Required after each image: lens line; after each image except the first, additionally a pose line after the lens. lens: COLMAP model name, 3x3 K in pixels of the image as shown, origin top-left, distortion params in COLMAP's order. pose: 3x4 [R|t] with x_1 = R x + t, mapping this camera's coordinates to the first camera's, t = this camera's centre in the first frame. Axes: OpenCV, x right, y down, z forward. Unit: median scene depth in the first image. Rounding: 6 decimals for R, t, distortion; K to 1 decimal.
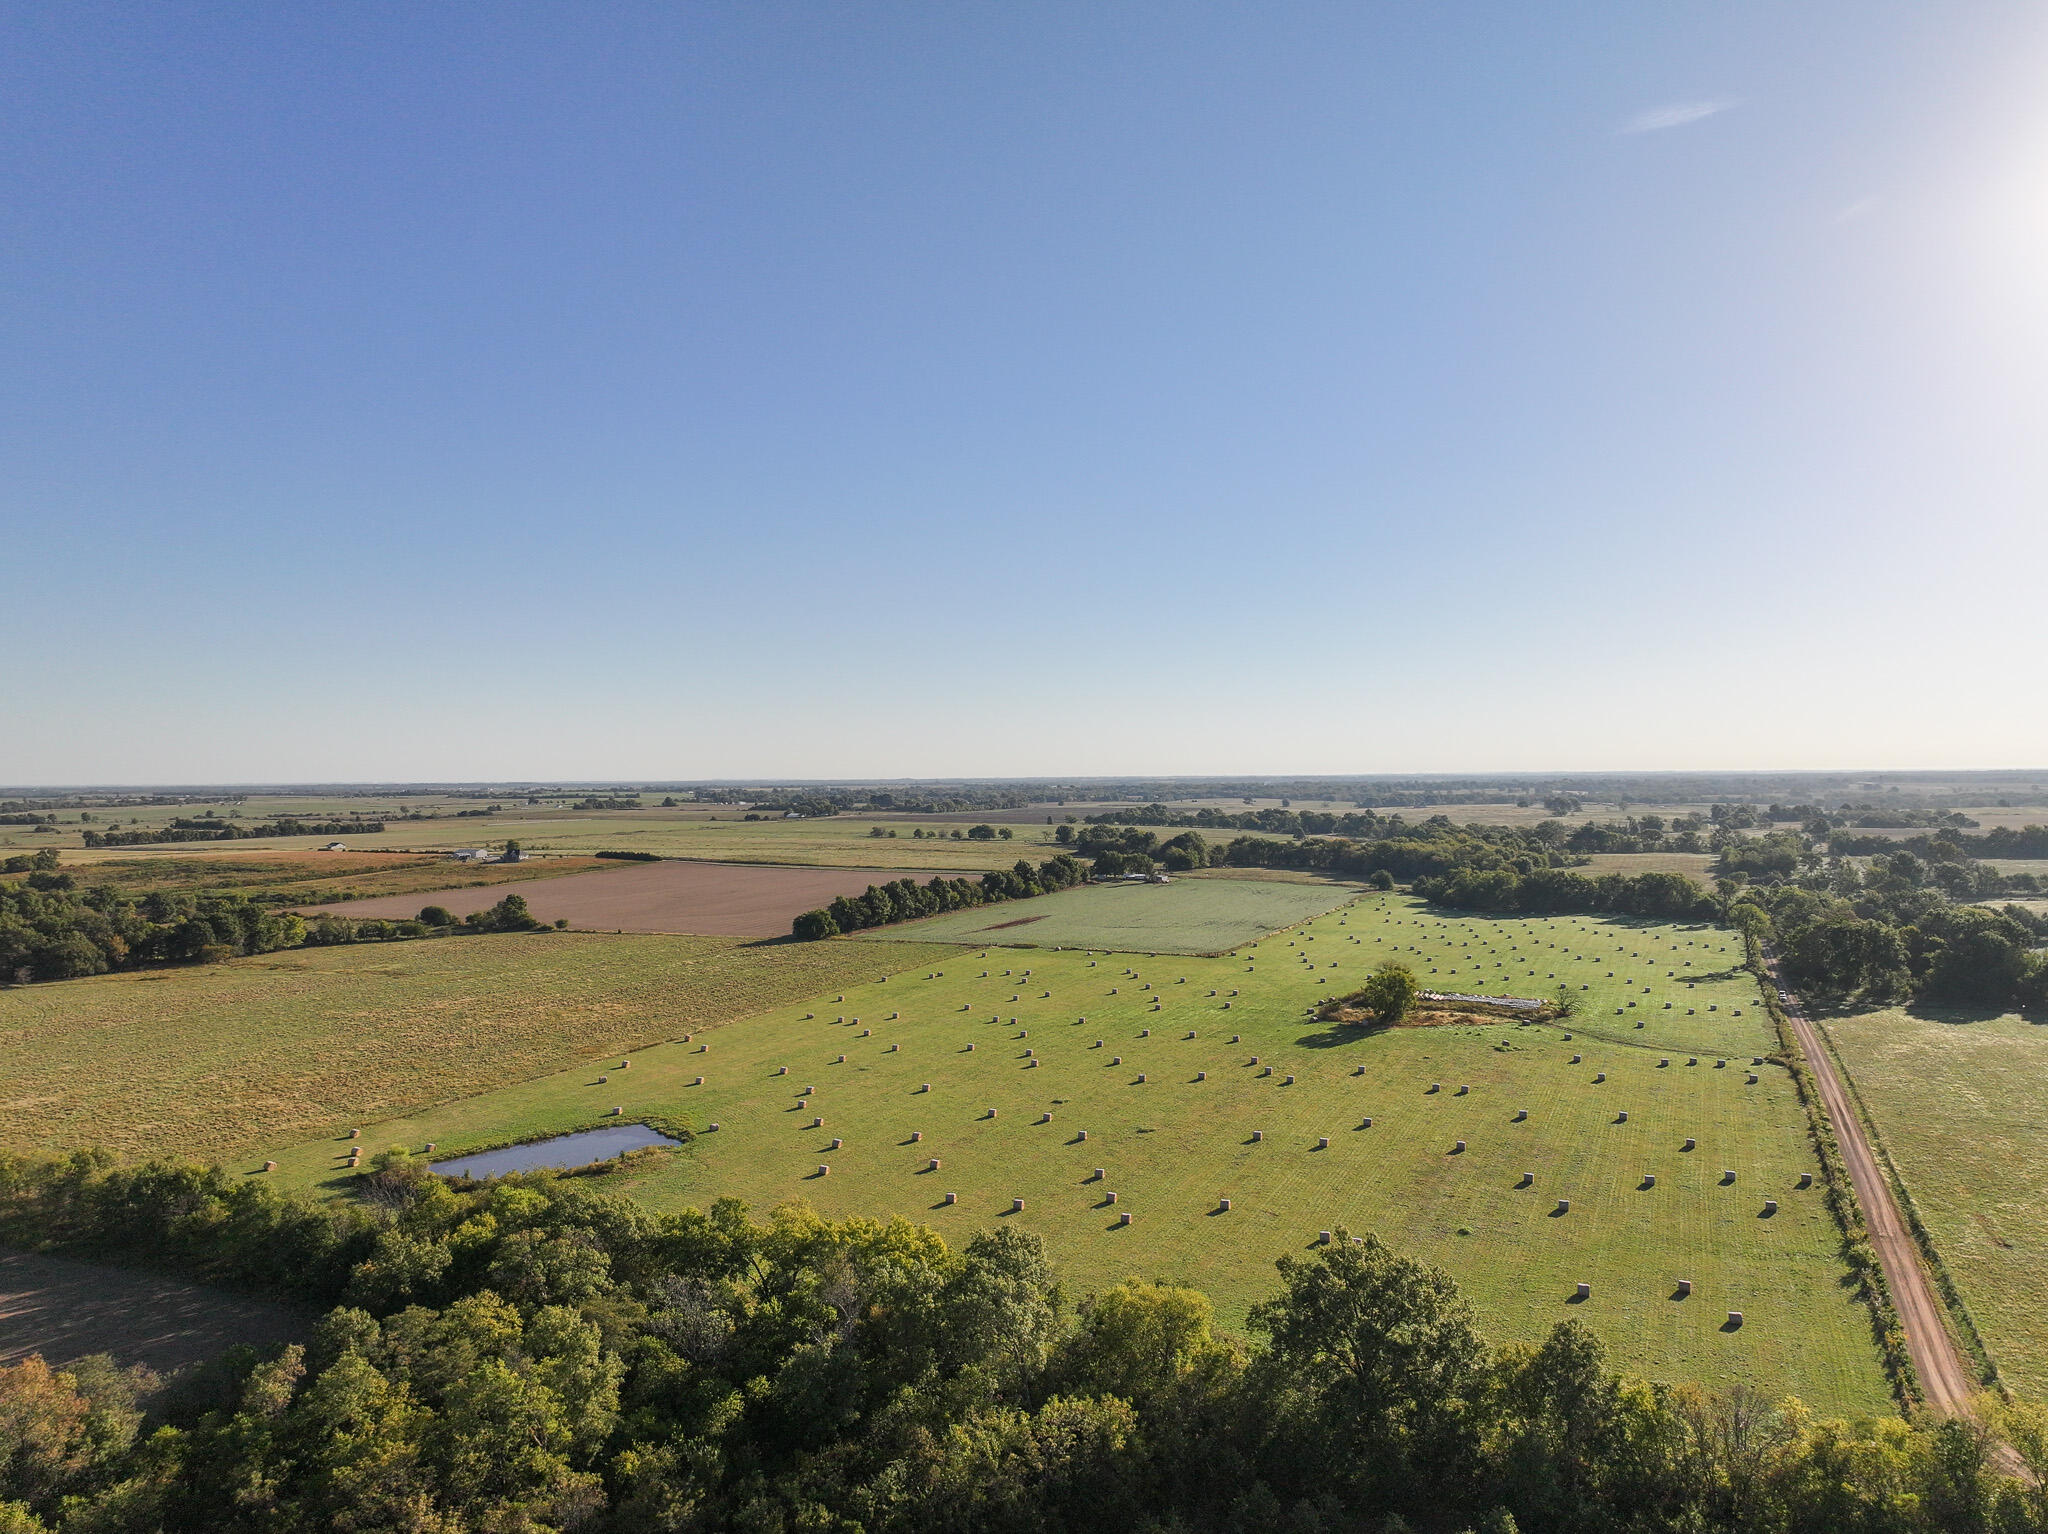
lens RADIAL K [[1445.2, 0, 1024.0], [0, 1445.2, 767.0], [0, 0, 1]] dist [0.001121, 0.007298]
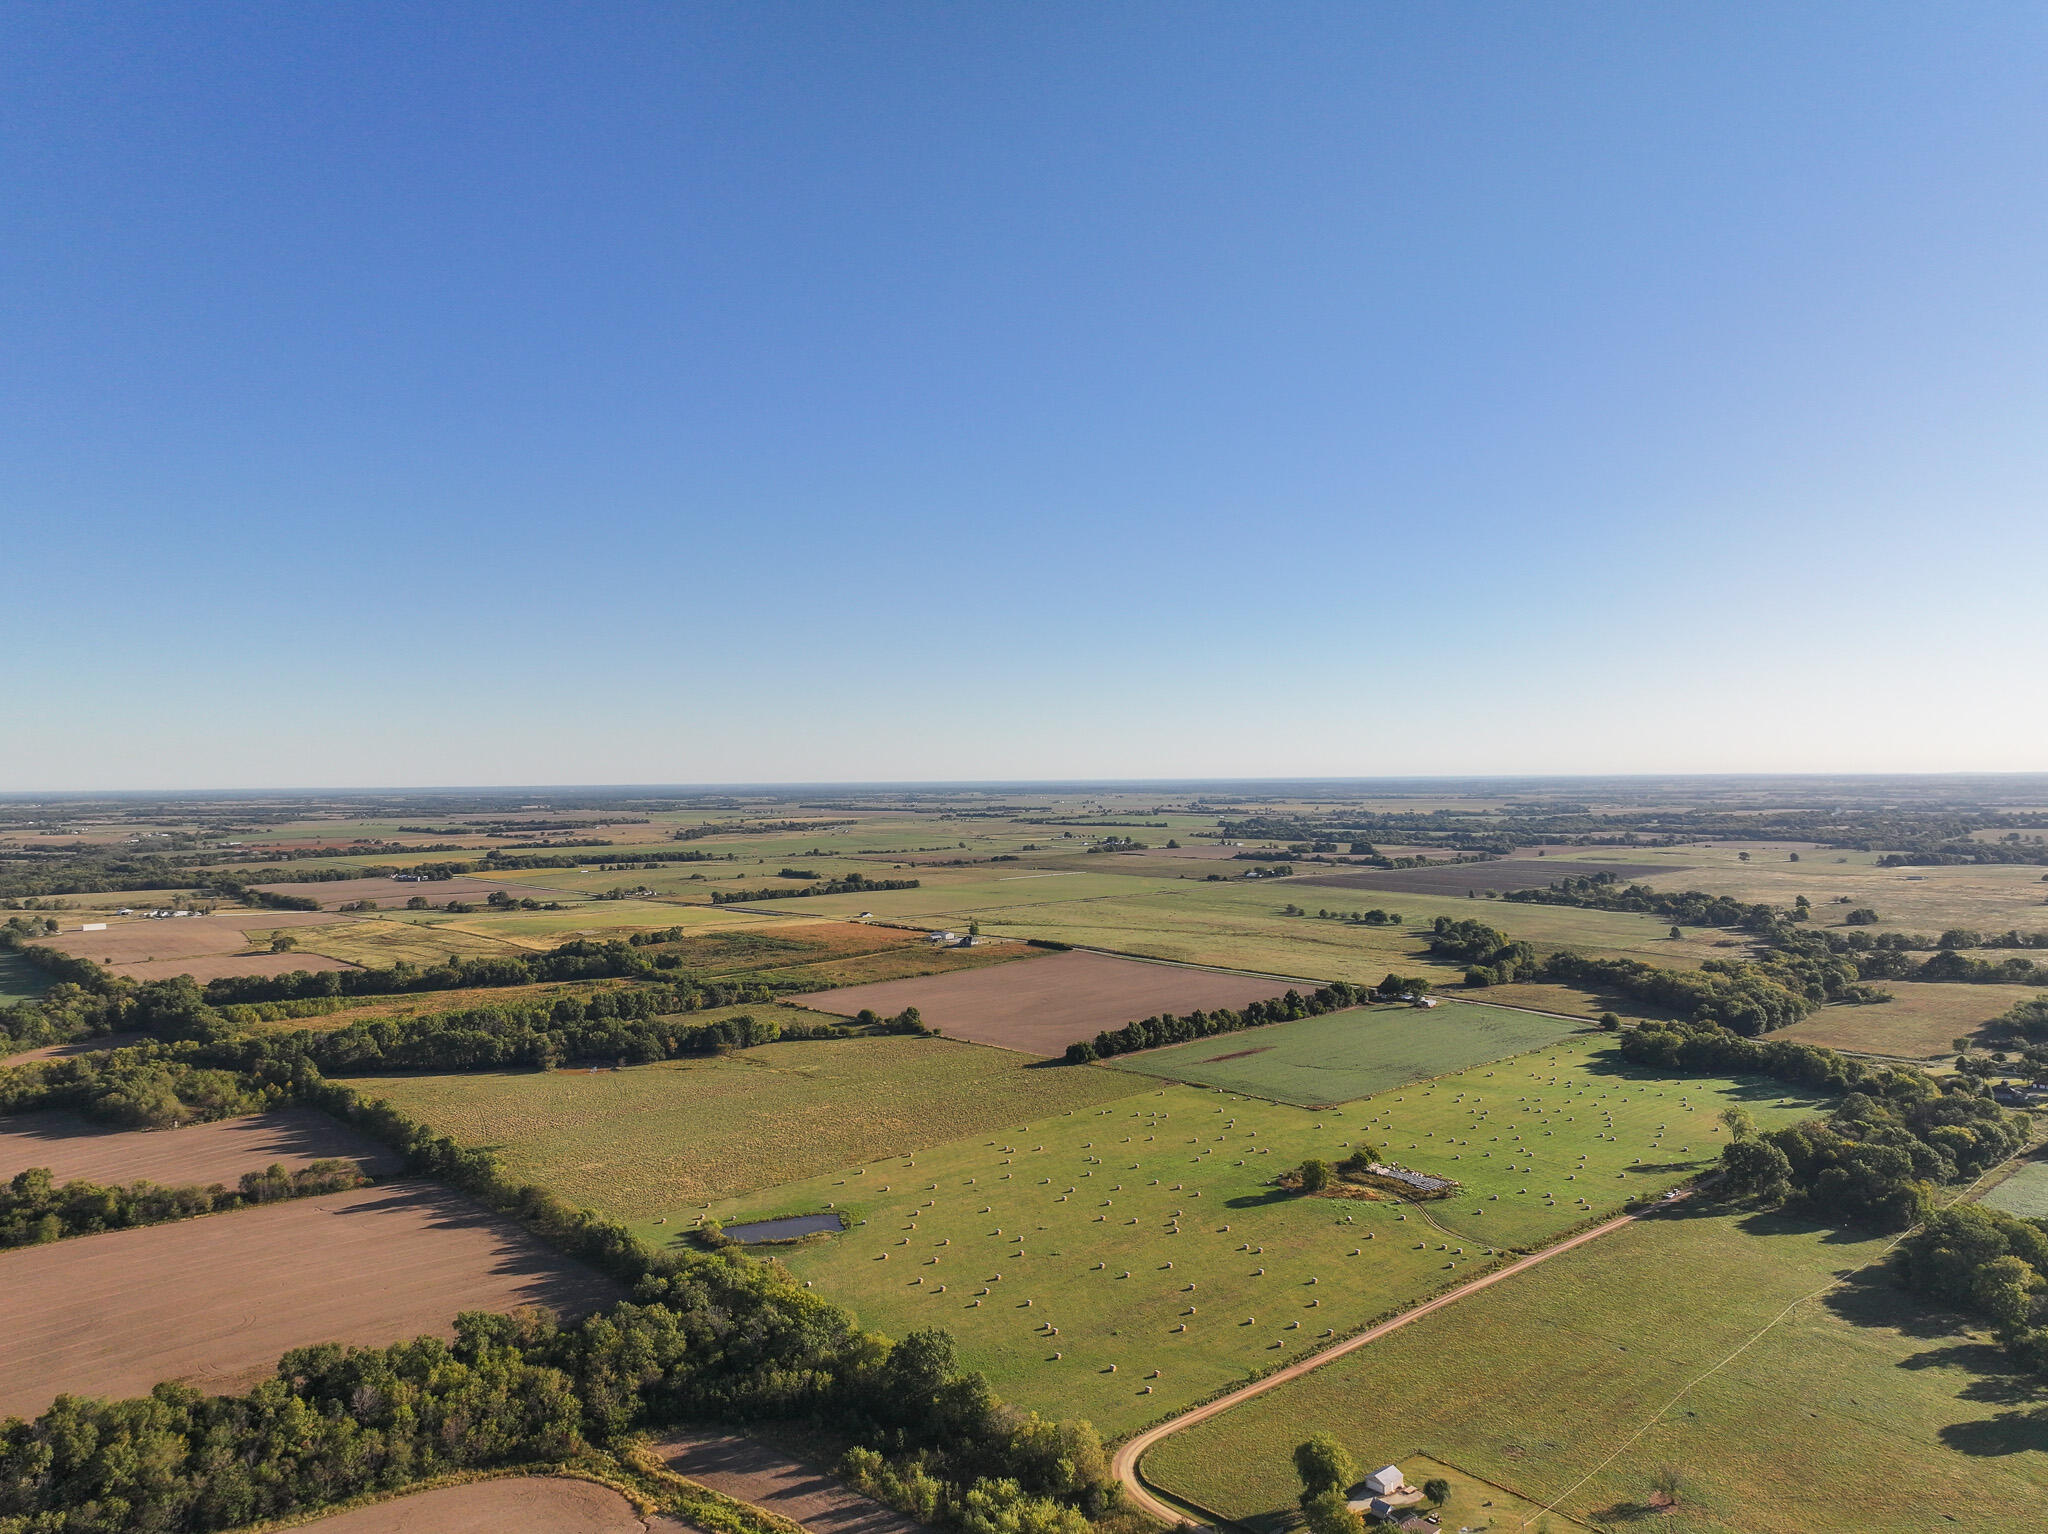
lens RADIAL K [[1426.6, 0, 1024.0], [0, 1426.6, 767.0], [0, 0, 1]] dist [0.011391, 0.002015]
pose [[0.923675, -0.002454, -0.383170, 0.321060], [0.002951, 0.999995, 0.000711, -0.162408], [0.383167, -0.001787, 0.923677, -0.311113]]
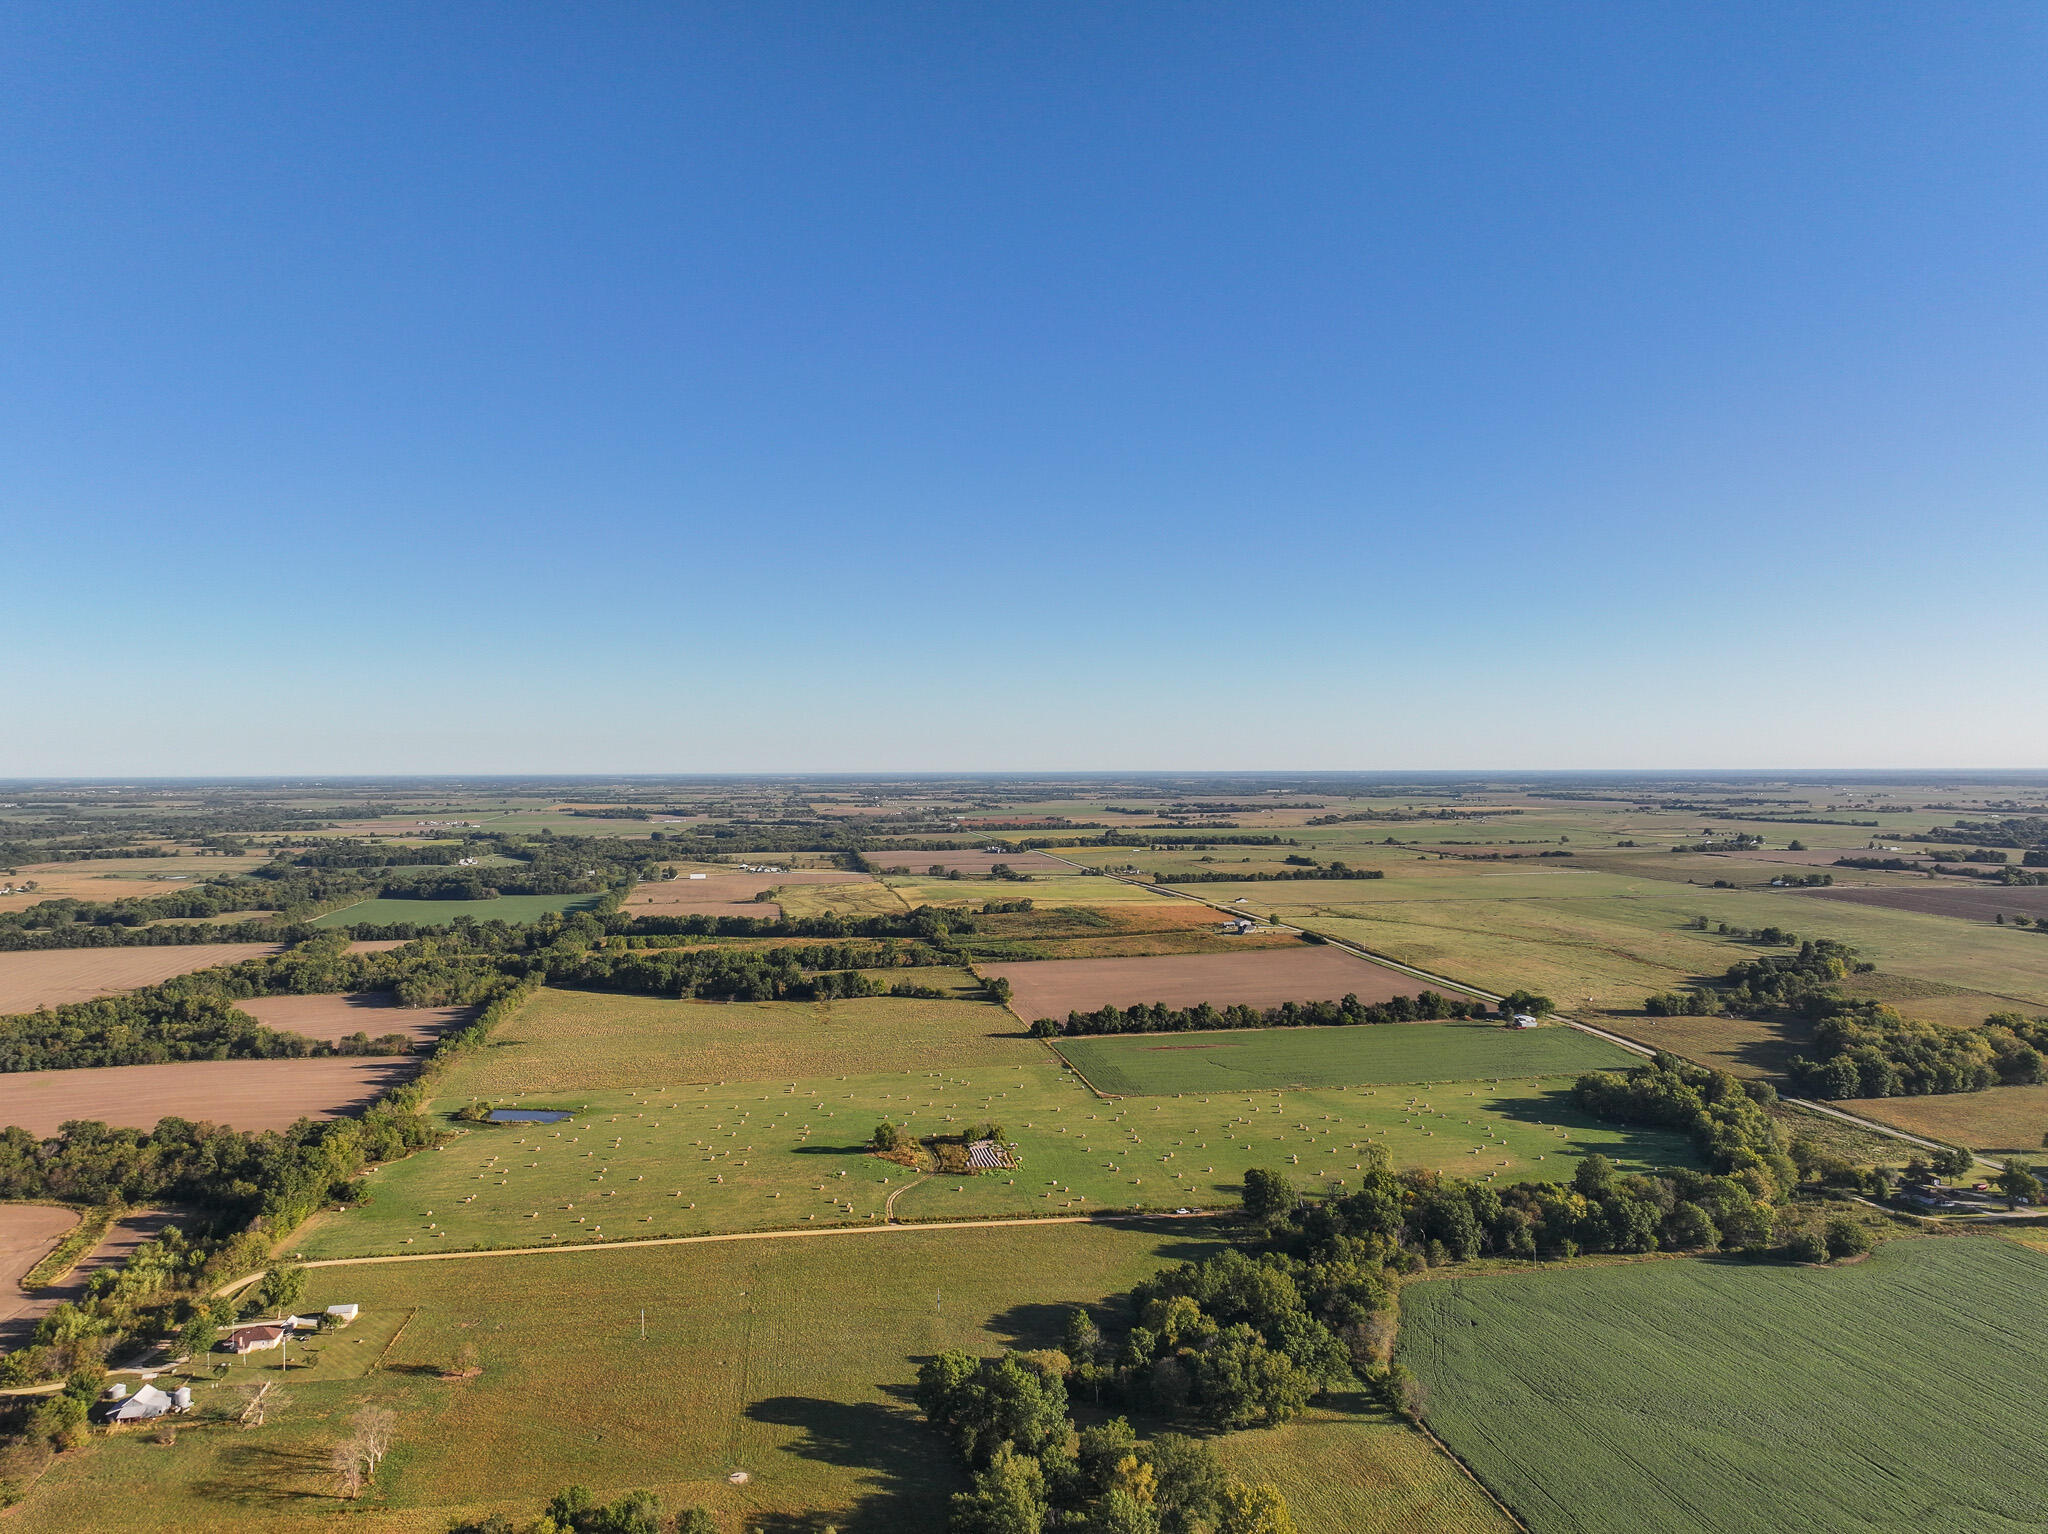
lens RADIAL K [[1411.6, 0, 1024.0], [0, 1411.6, 767.0], [0, 0, 1]] dist [0.020851, 0.001372]
pose [[0.576399, 0.005956, -0.817147, 0.998525], [0.002950, 0.999952, 0.009370, -0.170700], [0.817163, -0.007811, 0.576353, 0.101064]]
